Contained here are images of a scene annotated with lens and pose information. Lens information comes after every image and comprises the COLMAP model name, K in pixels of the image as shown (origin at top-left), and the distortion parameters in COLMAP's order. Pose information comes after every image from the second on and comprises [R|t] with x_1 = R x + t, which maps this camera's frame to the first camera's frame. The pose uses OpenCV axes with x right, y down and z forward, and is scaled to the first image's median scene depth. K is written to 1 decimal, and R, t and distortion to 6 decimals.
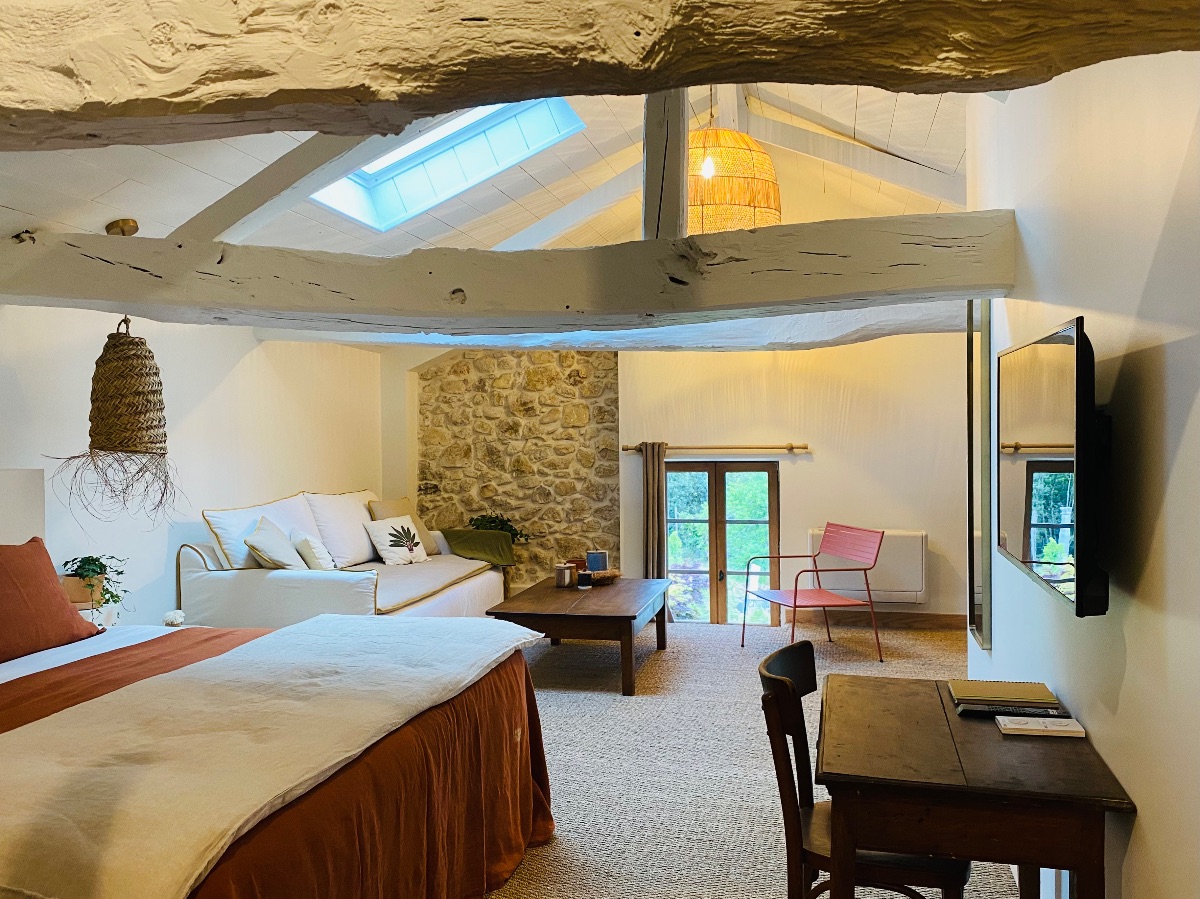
lens RADIAL K [[926.9, 0, 604.1], [0, 926.9, 444.0], [0, 0, 1]] dist [-0.002885, -0.000353]
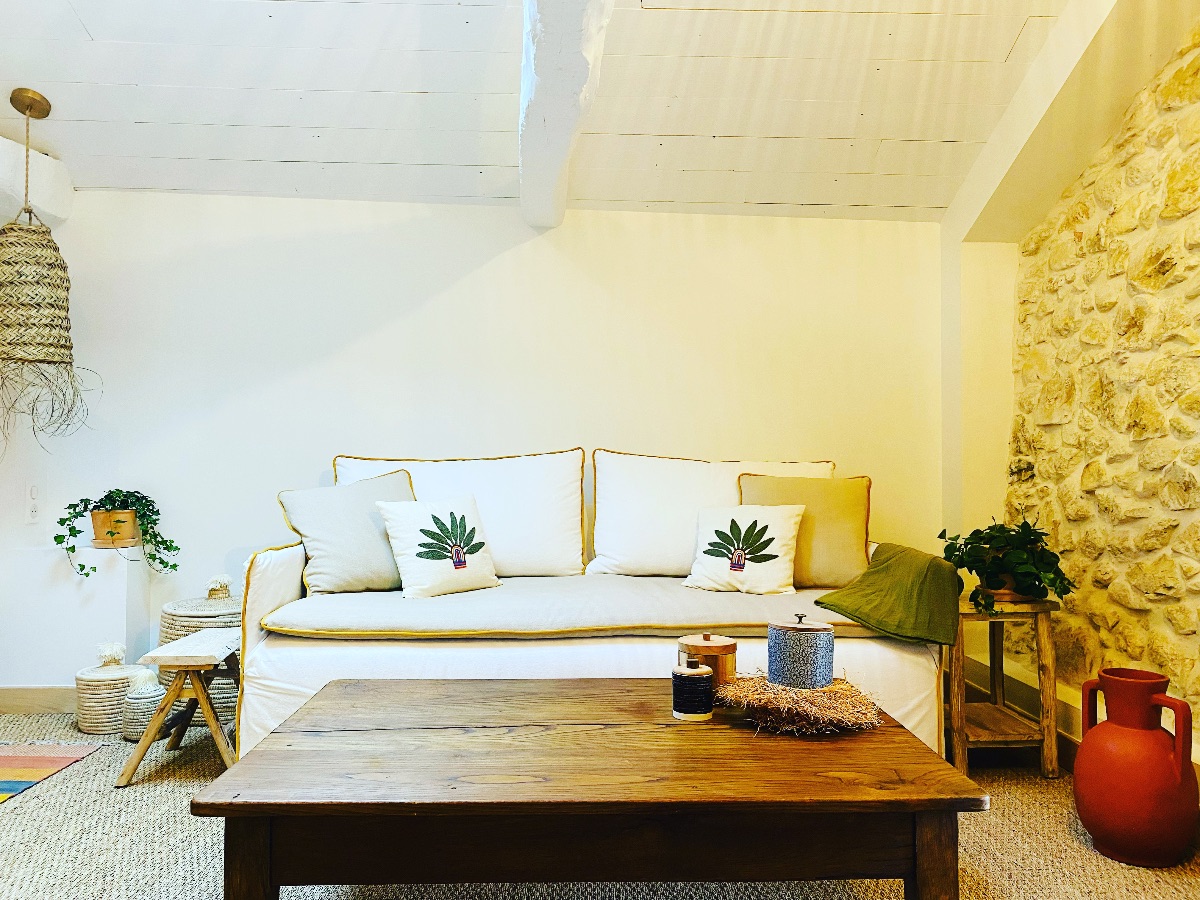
lens RADIAL K [[926.9, 0, 604.1], [0, 926.9, 444.5], [0, 0, 1]] dist [-0.002885, -0.000353]
pose [[0.348988, -0.014702, -0.937012, 0.200275], [0.009516, 0.999881, -0.012144, 0.038991], [0.937079, -0.004678, 0.349086, 0.638708]]
